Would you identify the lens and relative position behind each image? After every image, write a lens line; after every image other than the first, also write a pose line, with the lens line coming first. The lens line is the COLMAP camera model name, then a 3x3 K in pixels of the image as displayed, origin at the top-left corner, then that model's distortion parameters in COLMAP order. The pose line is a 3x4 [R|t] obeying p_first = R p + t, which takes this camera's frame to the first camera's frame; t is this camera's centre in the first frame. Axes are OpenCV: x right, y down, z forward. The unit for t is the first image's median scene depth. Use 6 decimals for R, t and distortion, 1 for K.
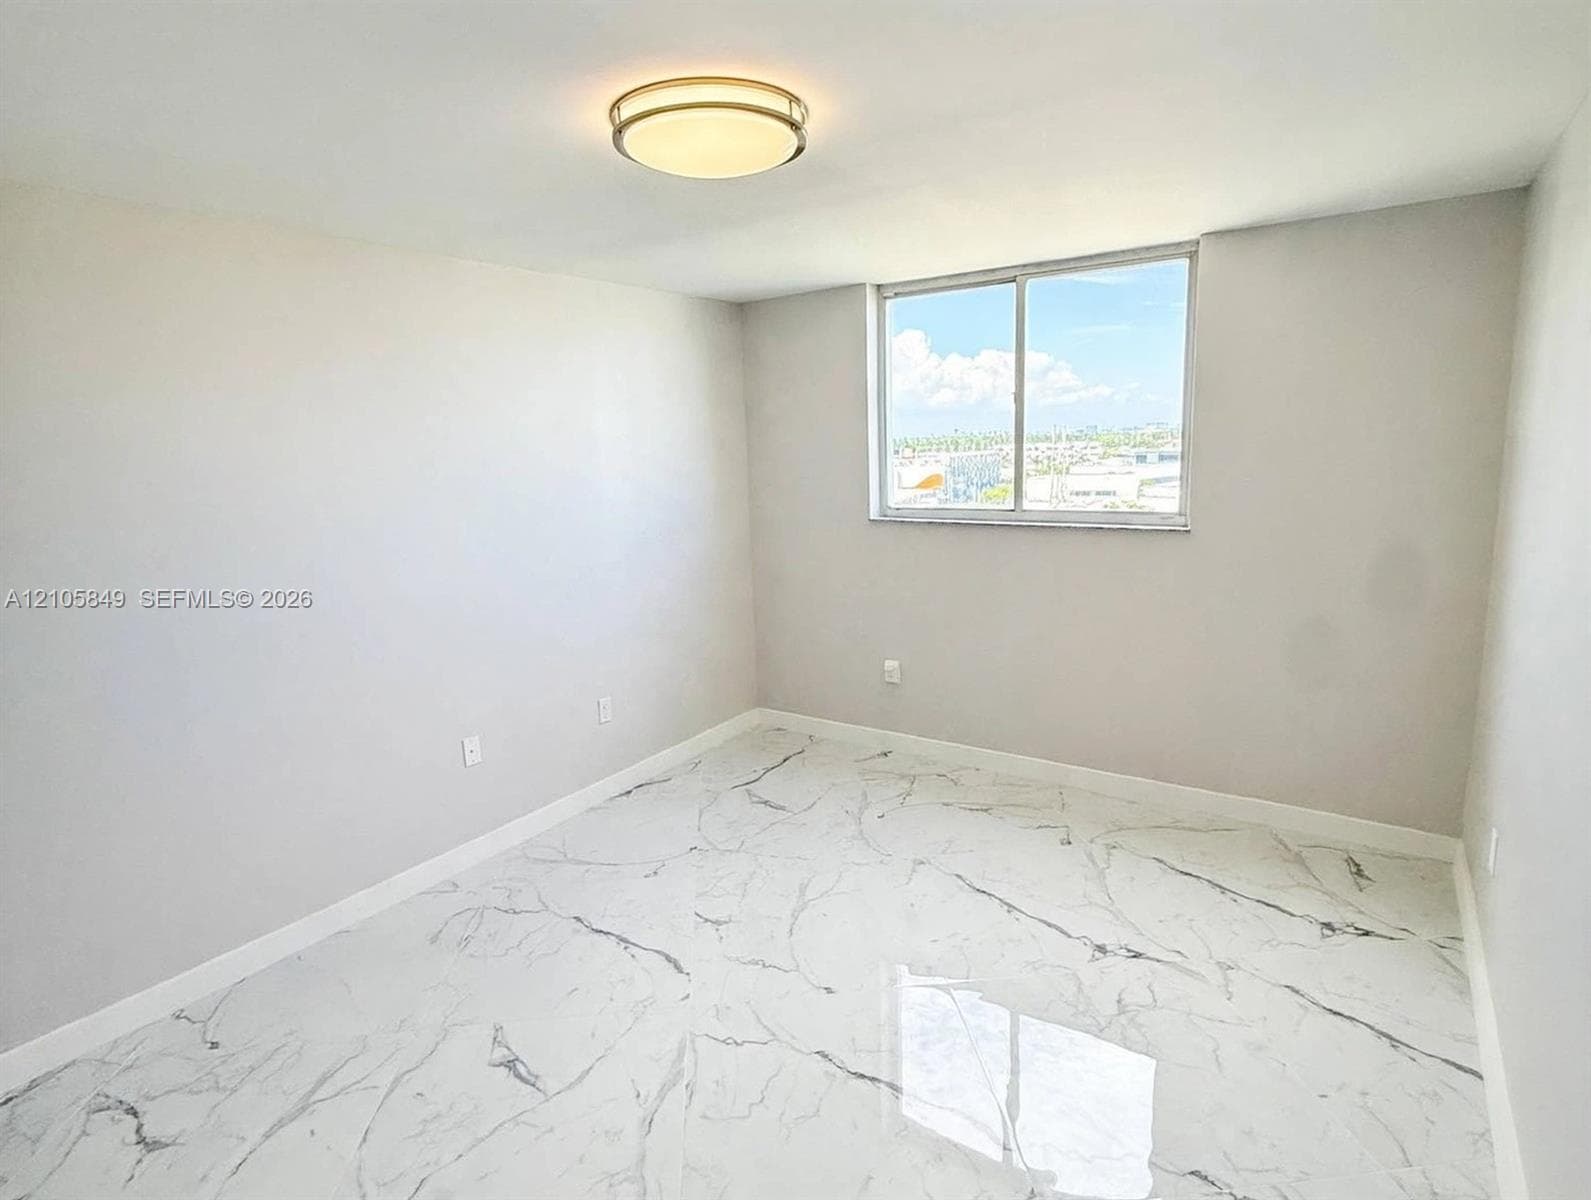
lens RADIAL K [[840.8, 0, 794.8], [0, 840.8, 590.8], [0, 0, 1]] dist [0.006935, -0.001384]
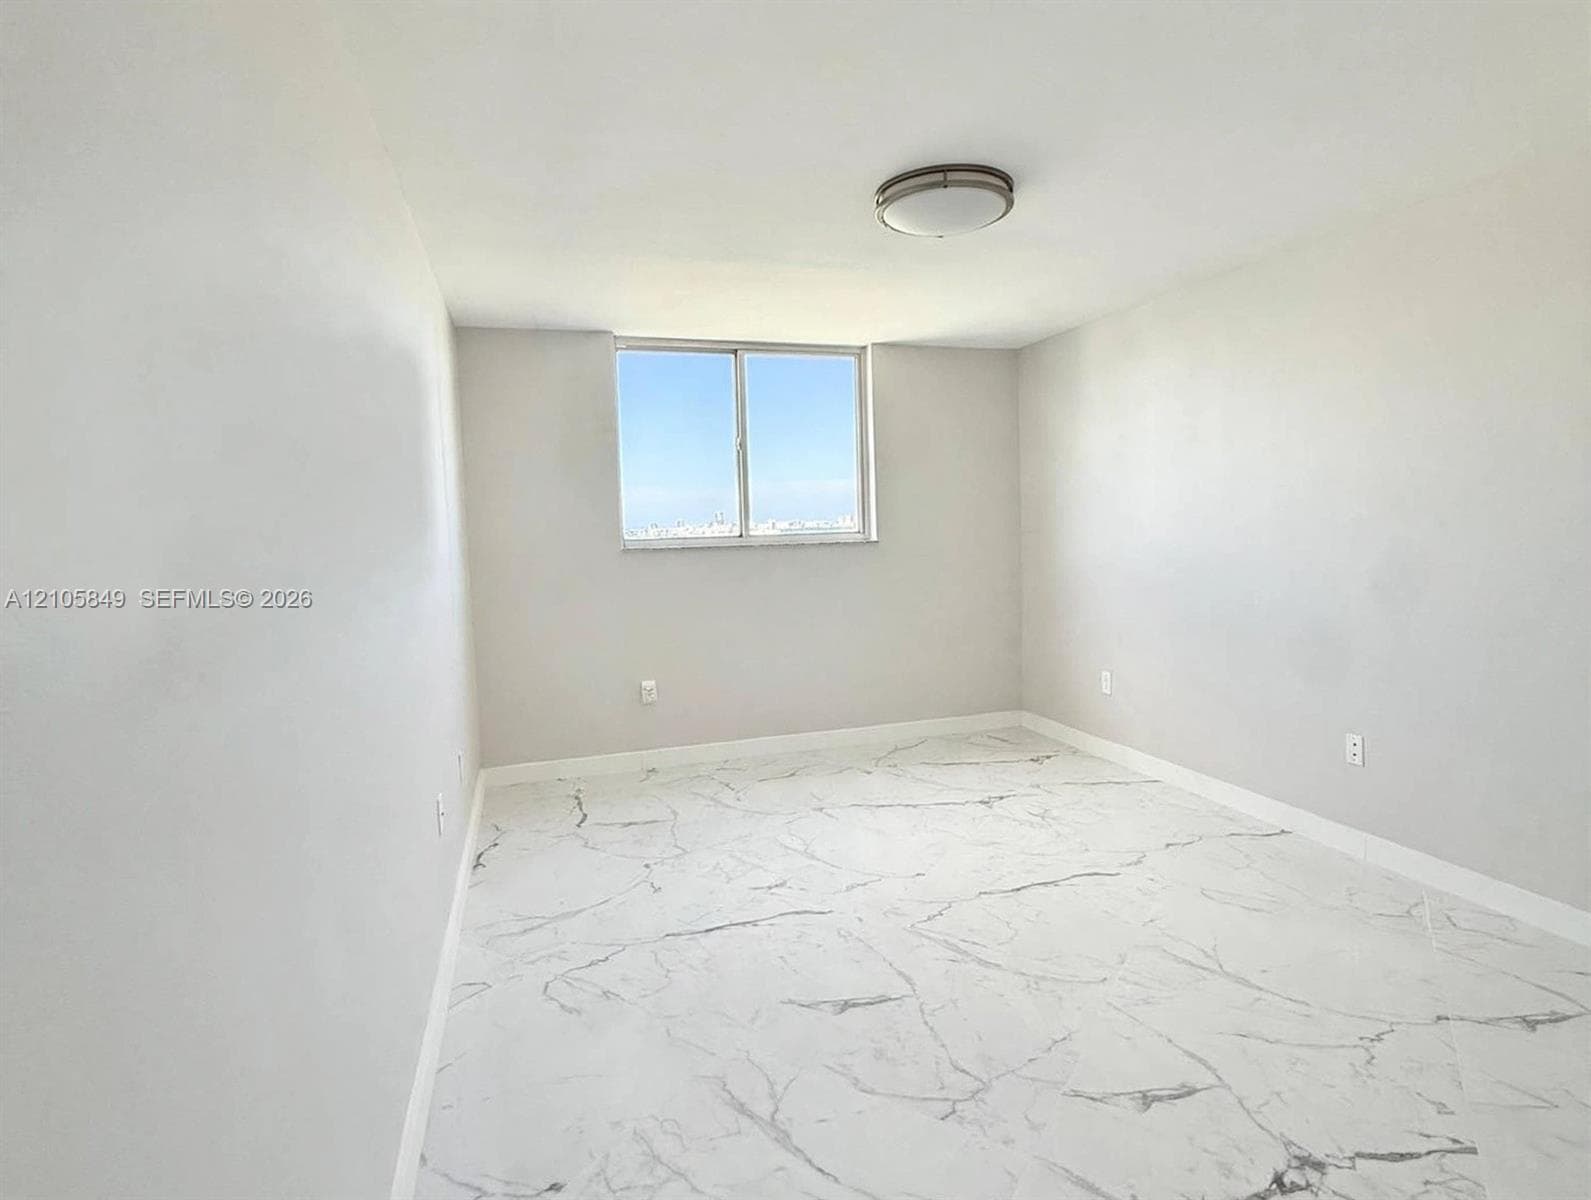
lens RADIAL K [[840.8, 0, 794.8], [0, 840.8, 590.8], [0, 0, 1]] dist [0.006935, -0.001384]
pose [[0.624024, -0.048551, 0.779896, -0.702973], [0.153366, 0.986265, -0.061316, 0.075879], [-0.766207, 0.157872, 0.622899, 0.210122]]
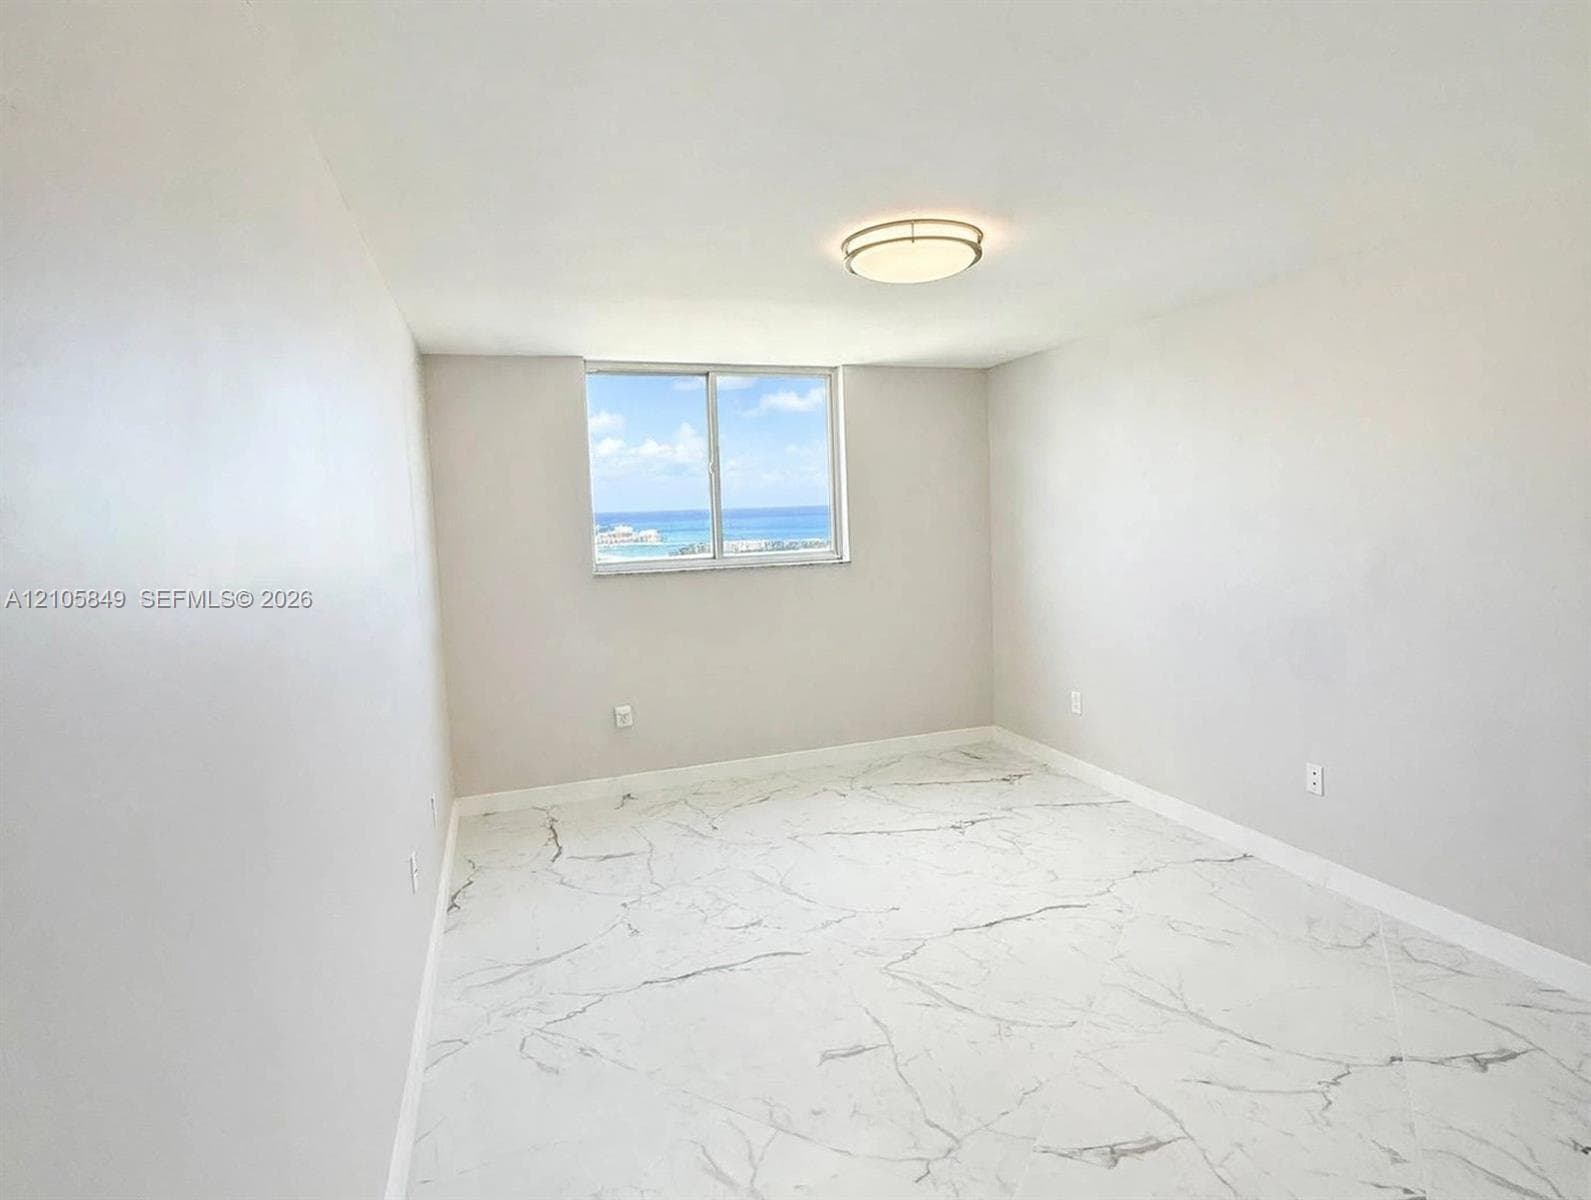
lens RADIAL K [[840.8, 0, 794.8], [0, 840.8, 590.8], [0, 0, 1]] dist [0.006935, -0.001384]
pose [[0.599151, -0.064283, 0.798051, -0.702879], [0.163692, 0.985552, -0.043508, 0.025643], [-0.783724, 0.156702, 0.601017, 0.198872]]
